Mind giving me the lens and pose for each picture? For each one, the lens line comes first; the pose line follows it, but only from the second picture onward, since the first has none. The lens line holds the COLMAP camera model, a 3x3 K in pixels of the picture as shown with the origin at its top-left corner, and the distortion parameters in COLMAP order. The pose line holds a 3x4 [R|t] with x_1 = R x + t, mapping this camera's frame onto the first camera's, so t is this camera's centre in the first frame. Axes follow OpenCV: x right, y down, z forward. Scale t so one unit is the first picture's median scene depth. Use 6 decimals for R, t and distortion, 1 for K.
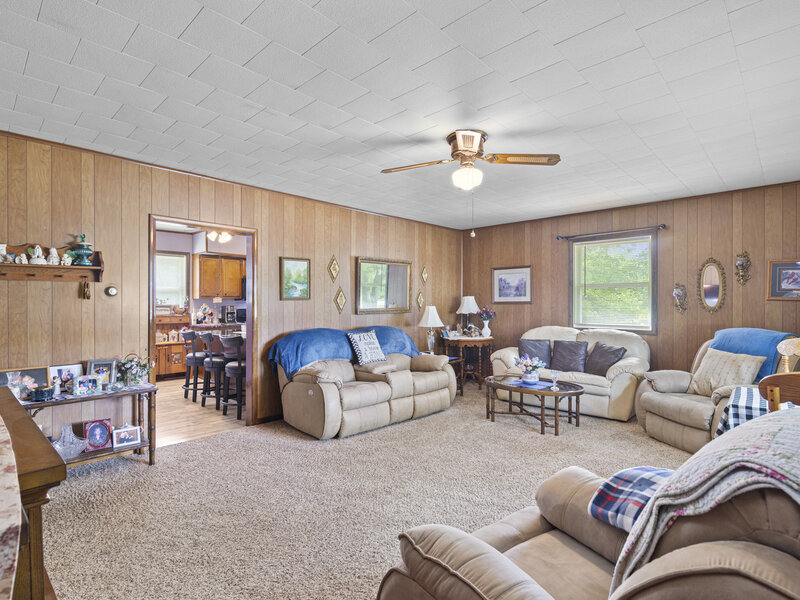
lens RADIAL K [[407.3, 0, 395.5], [0, 407.3, 299.6], [0, 0, 1]] dist [0.001999, 0.000677]
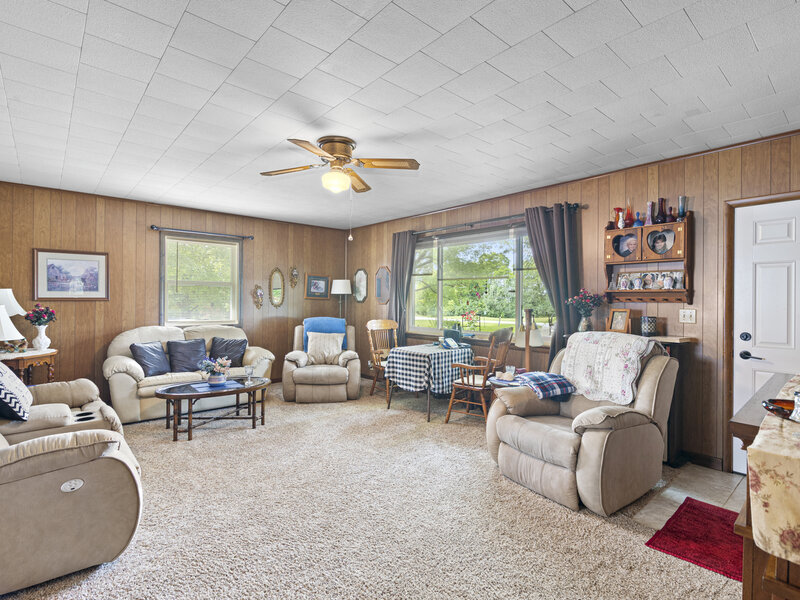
lens RADIAL K [[407.3, 0, 395.5], [0, 407.3, 299.6], [0, 0, 1]] dist [0.001999, 0.000677]
pose [[0.097687, 0.004203, 0.995208, -0.443435], [-0.012703, 0.999915, -0.002976, 0.003050], [-0.995136, -0.012351, 0.097732, 0.389017]]
